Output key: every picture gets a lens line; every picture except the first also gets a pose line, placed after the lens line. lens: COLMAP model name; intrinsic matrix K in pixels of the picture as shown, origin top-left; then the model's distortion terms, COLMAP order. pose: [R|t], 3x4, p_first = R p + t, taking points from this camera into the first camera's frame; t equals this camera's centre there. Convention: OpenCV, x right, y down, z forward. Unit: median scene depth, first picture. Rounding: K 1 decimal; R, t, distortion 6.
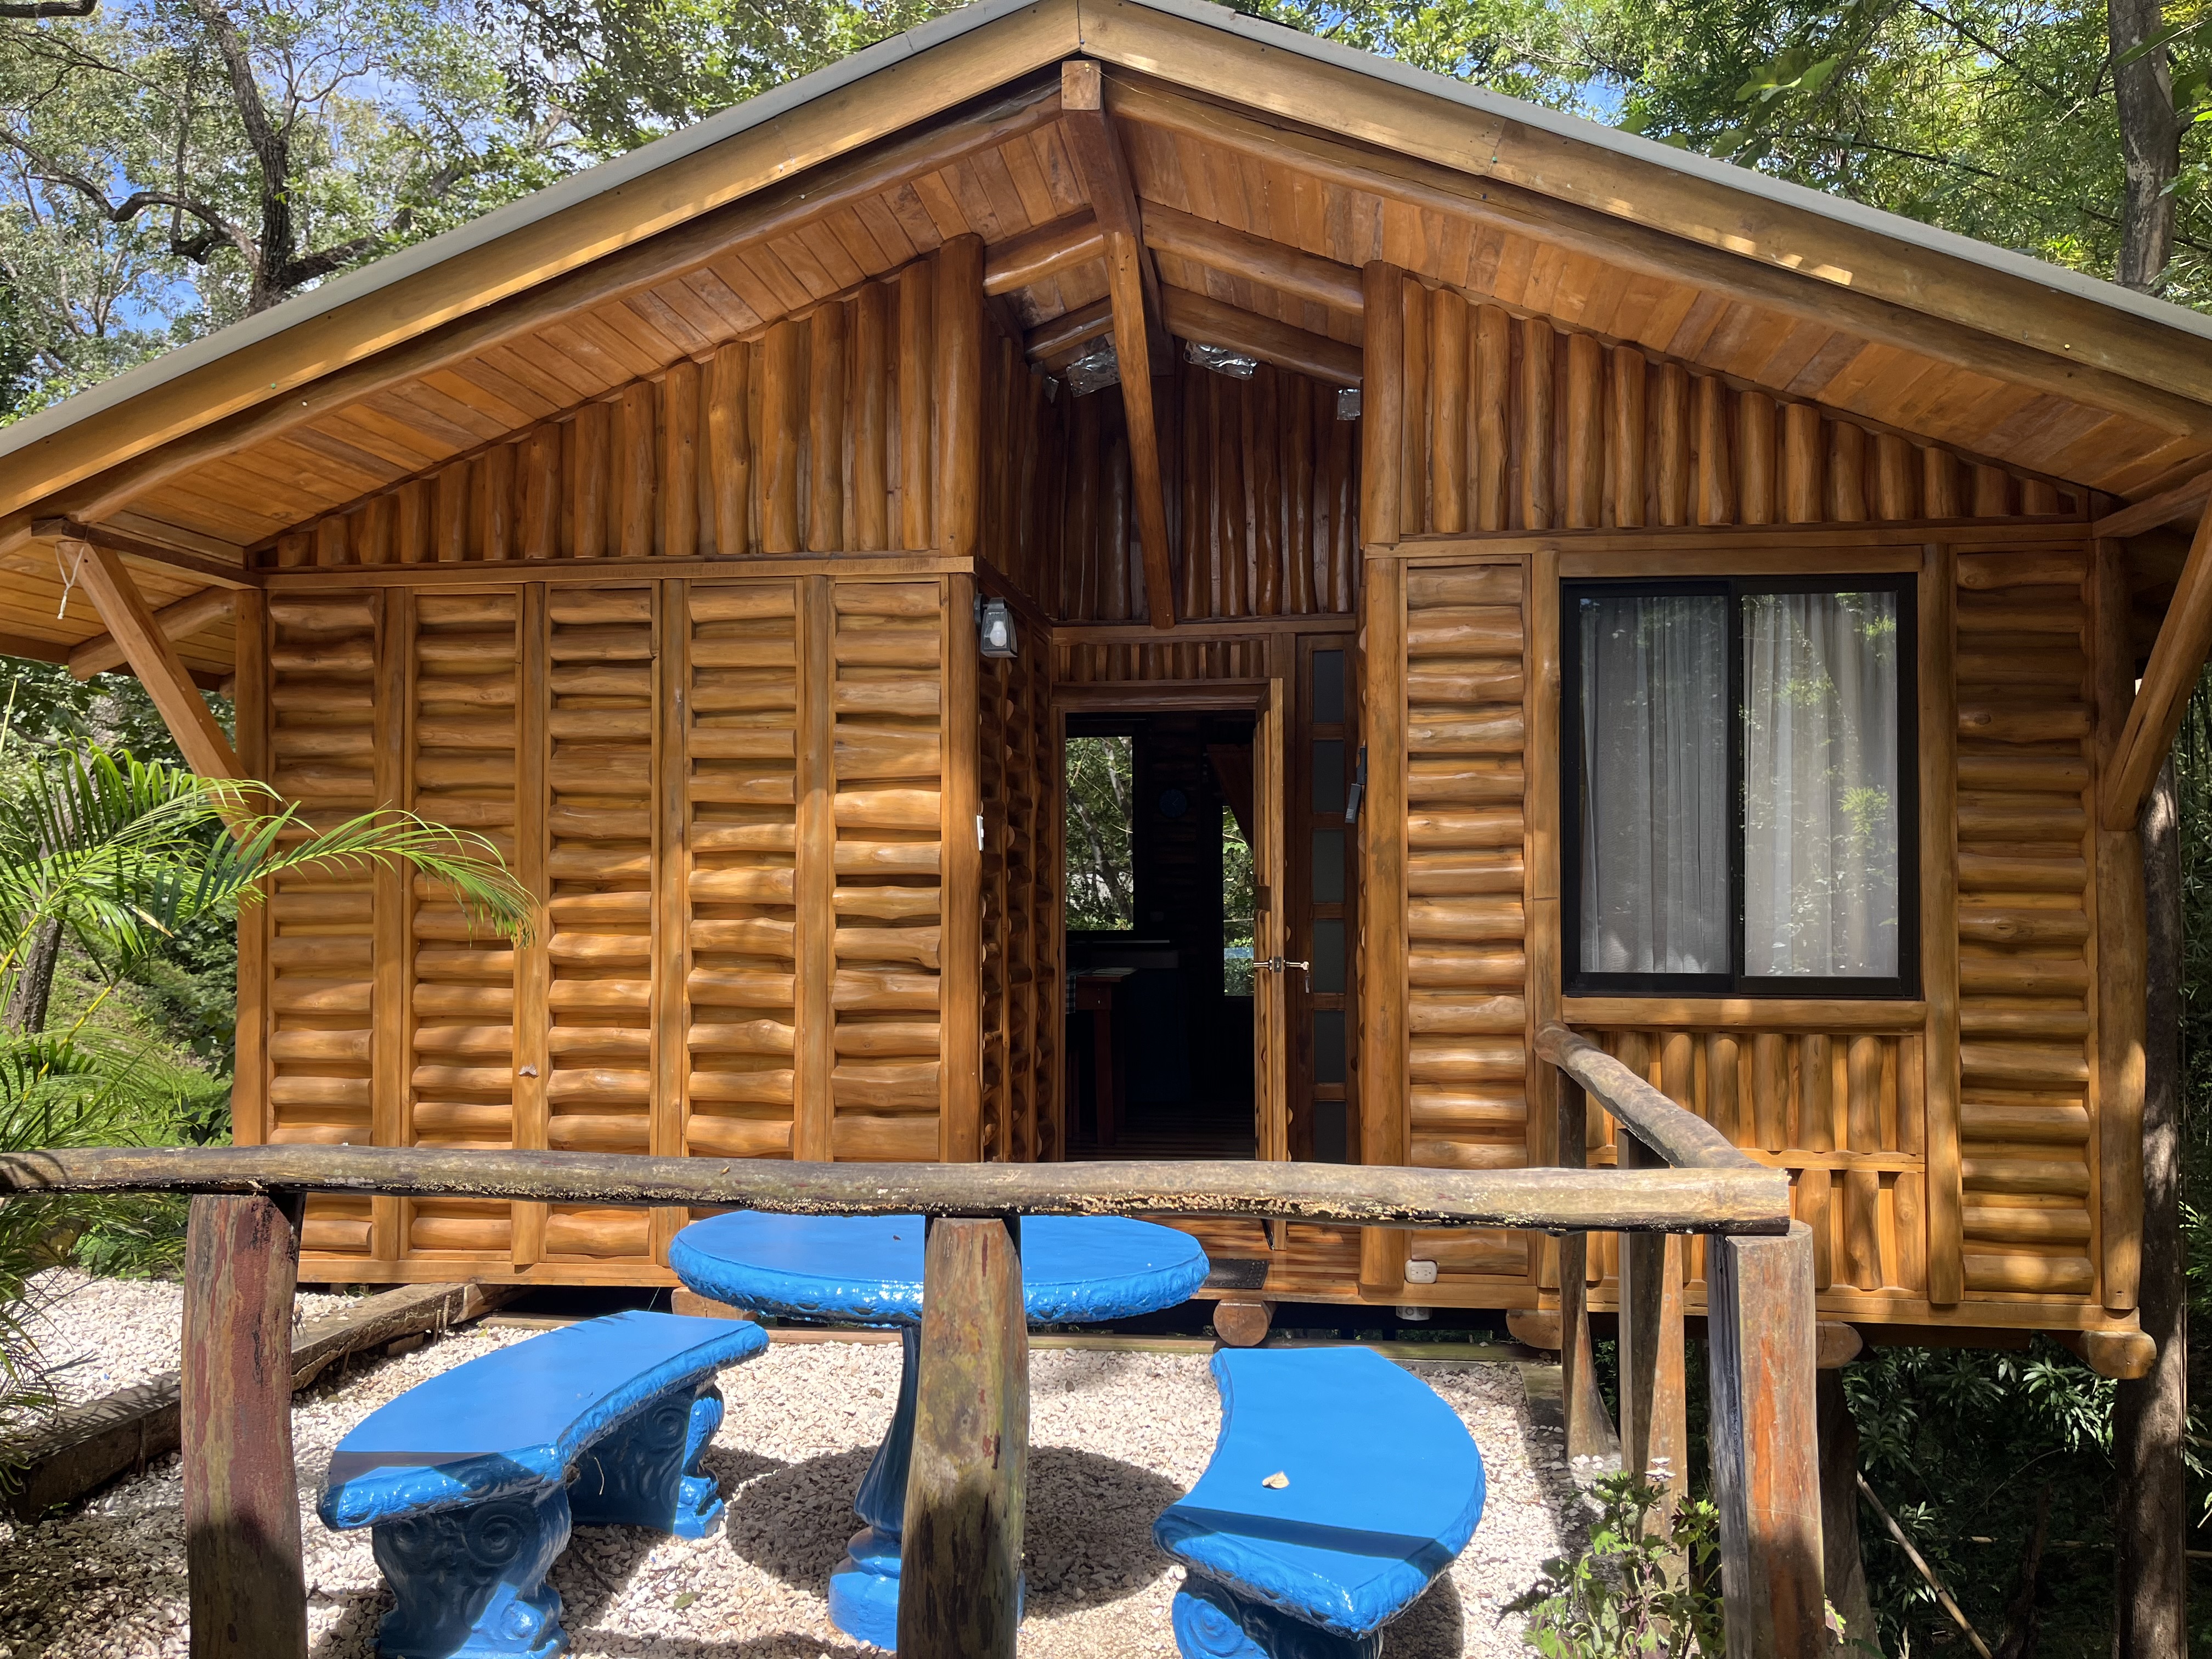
lens RADIAL K [[1672.5, 0, 1105.8], [0, 1672.5, 839.3], [0, 0, 1]] dist [0.084866, -0.000419]
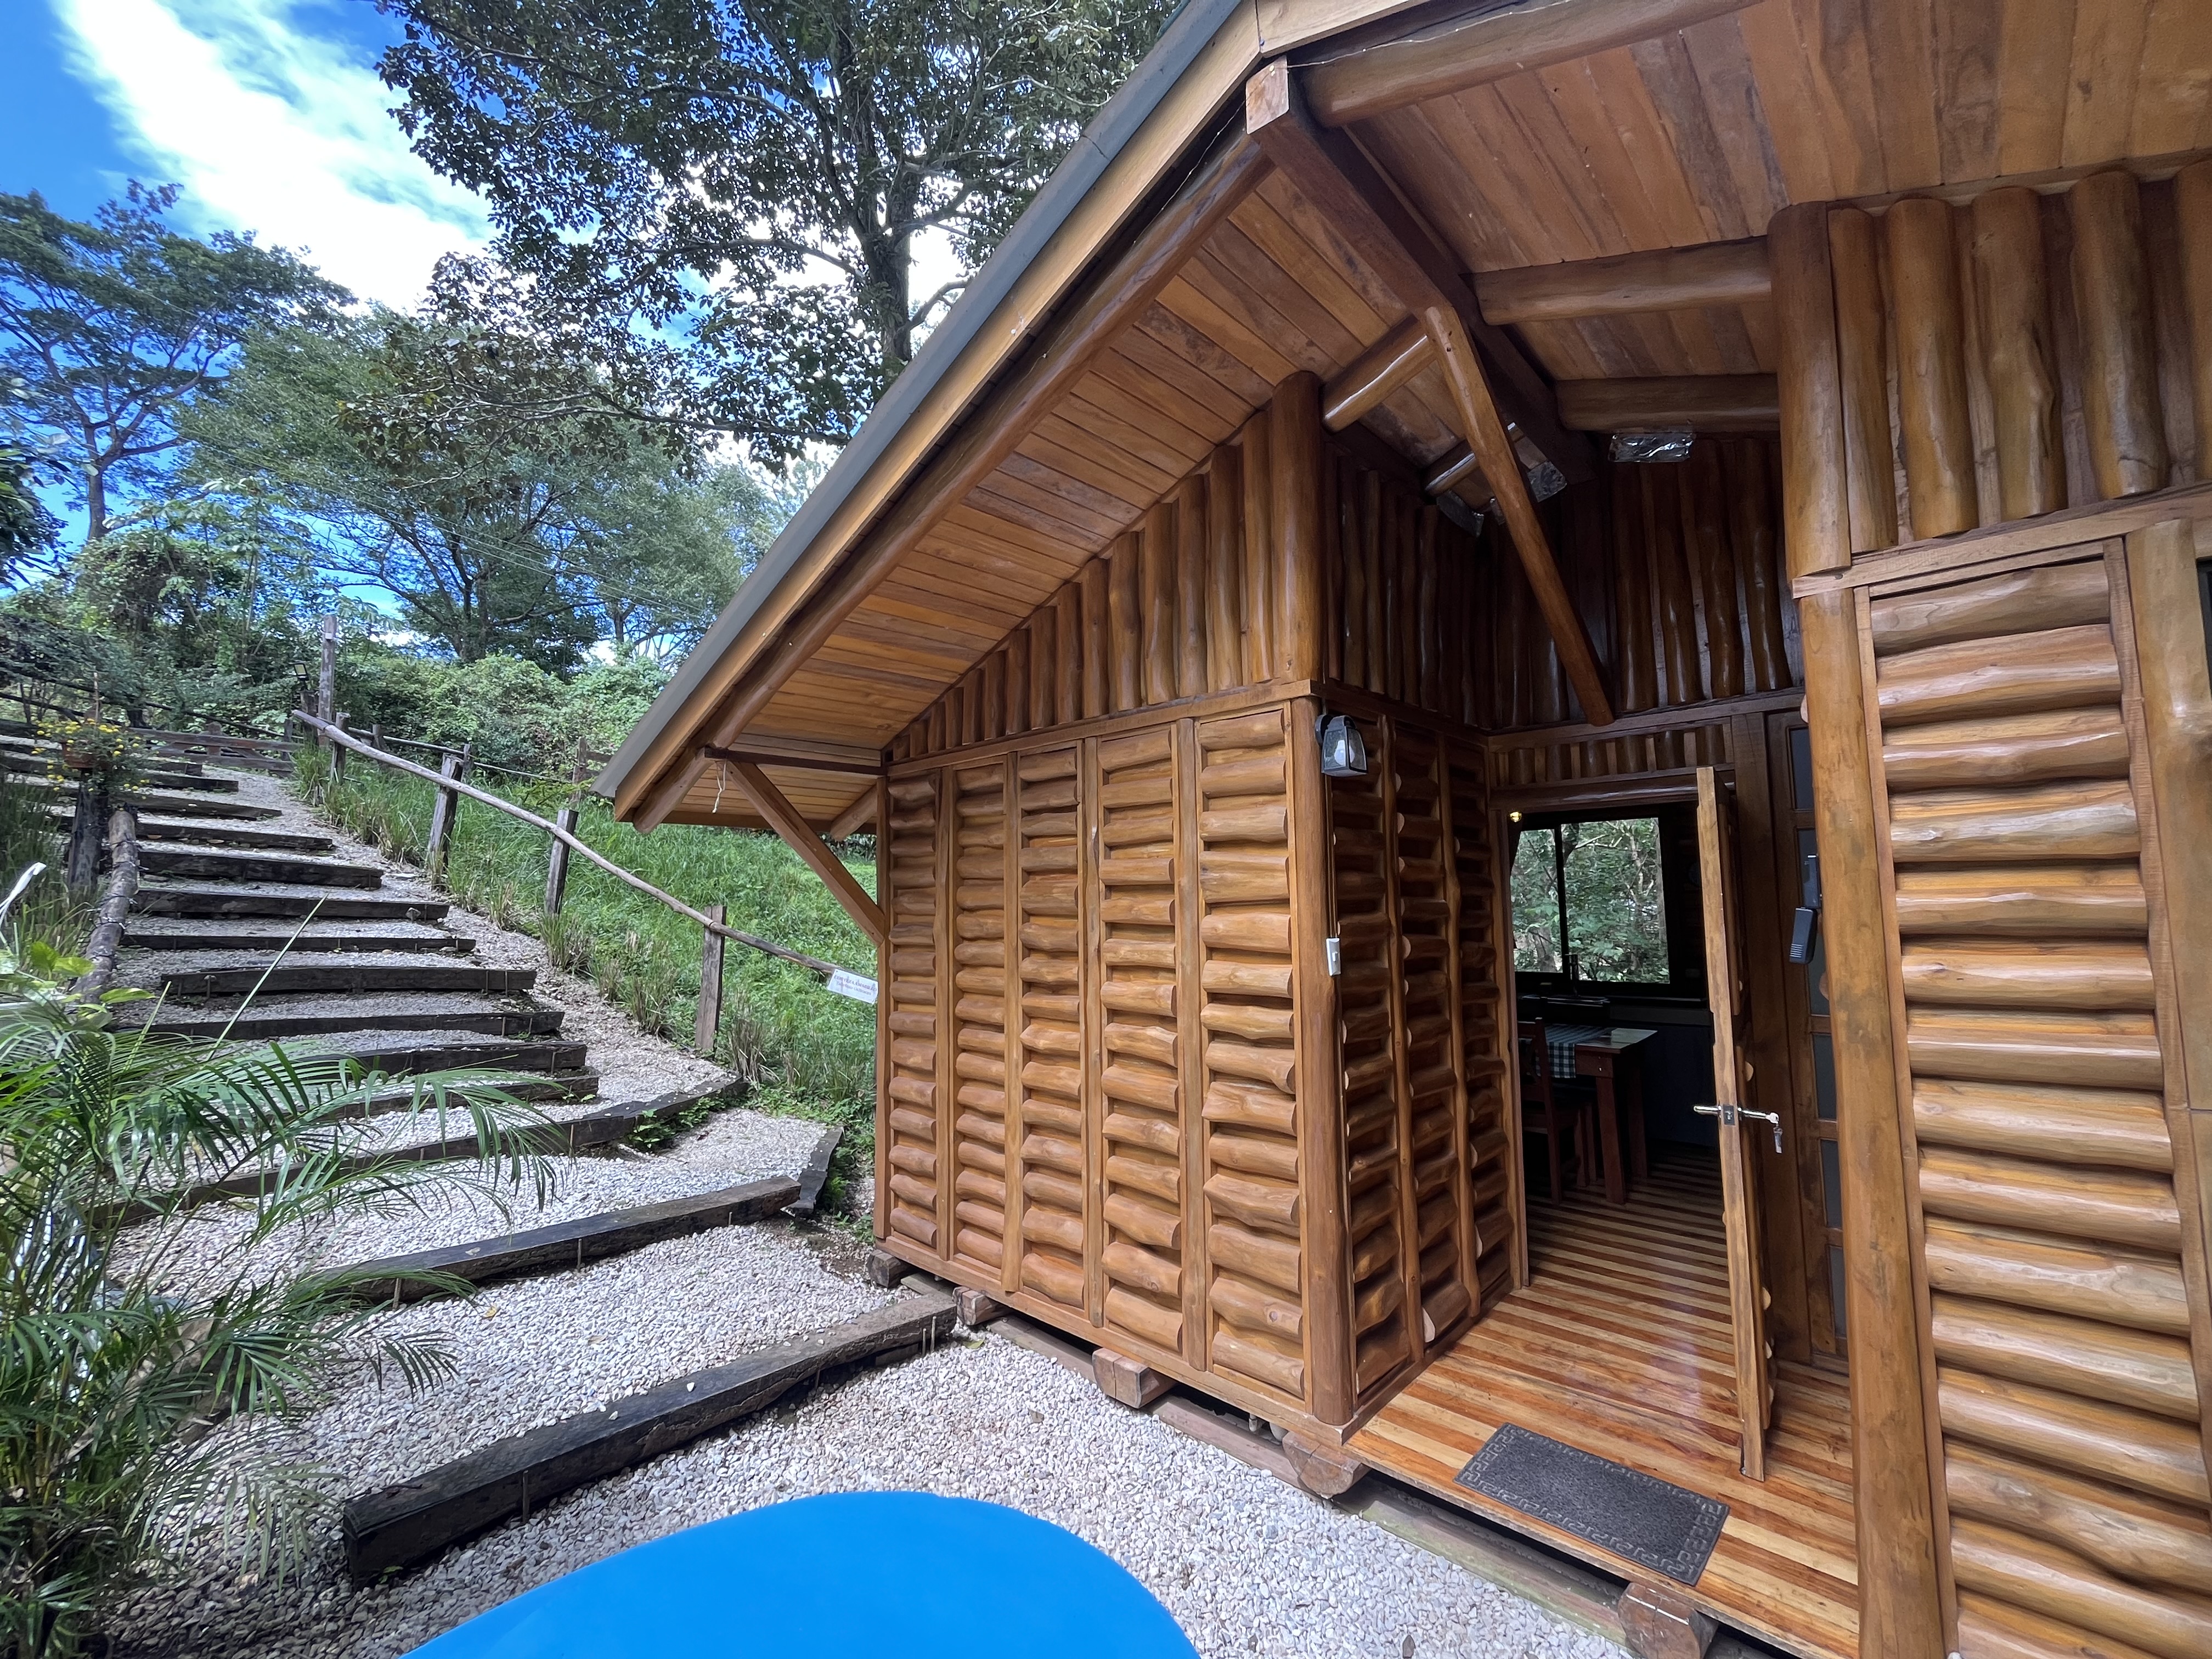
lens RADIAL K [[902.8, 0, 1108.0], [0, 902.8, 826.2], [0, 0, 1]] dist [0.003490, 0.000167]
pose [[0.816466, -0.059914, -0.574276, 0.124874], [0.027908, 0.997534, -0.064395, -0.048634], [0.576718, 0.036549, 0.816125, 0.487460]]
